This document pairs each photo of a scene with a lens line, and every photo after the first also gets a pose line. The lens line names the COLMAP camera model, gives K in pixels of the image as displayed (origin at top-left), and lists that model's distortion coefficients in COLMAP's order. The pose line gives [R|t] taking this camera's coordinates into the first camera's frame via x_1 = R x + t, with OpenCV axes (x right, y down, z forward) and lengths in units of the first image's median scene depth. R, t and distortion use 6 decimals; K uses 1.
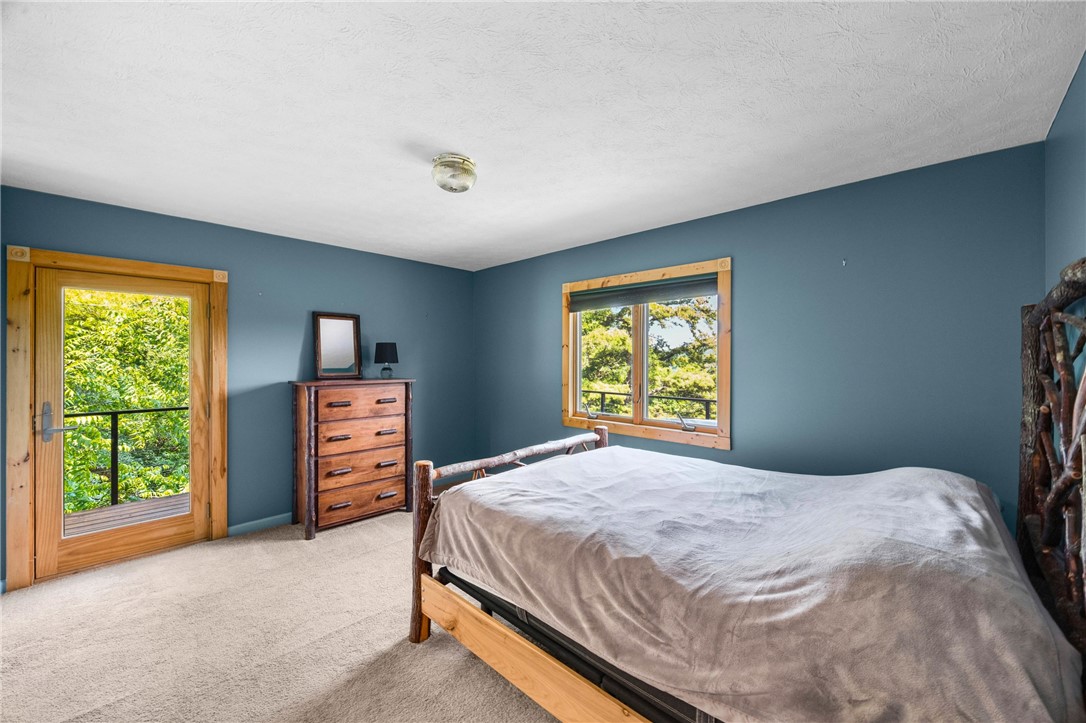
lens RADIAL K [[416.0, 0, 540.4], [0, 416.0, 357.6], [0, 0, 1]] dist [0.006904, -0.001356]
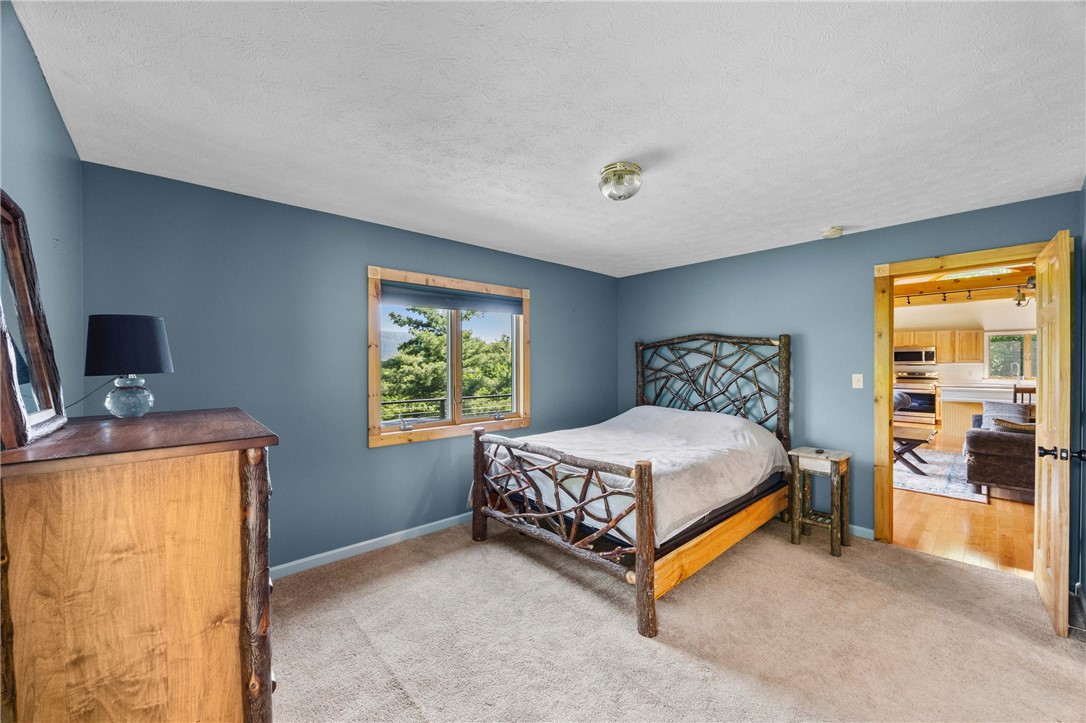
lens RADIAL K [[416.0, 0, 541.2], [0, 416.0, 366.0], [0, 0, 1]] dist [0.006904, -0.001356]
pose [[0.080541, -0.010132, 0.996700, -0.761924], [0.002819, 0.999947, 0.009938, 0.003649], [-0.996747, 0.002010, 0.080565, 0.674292]]
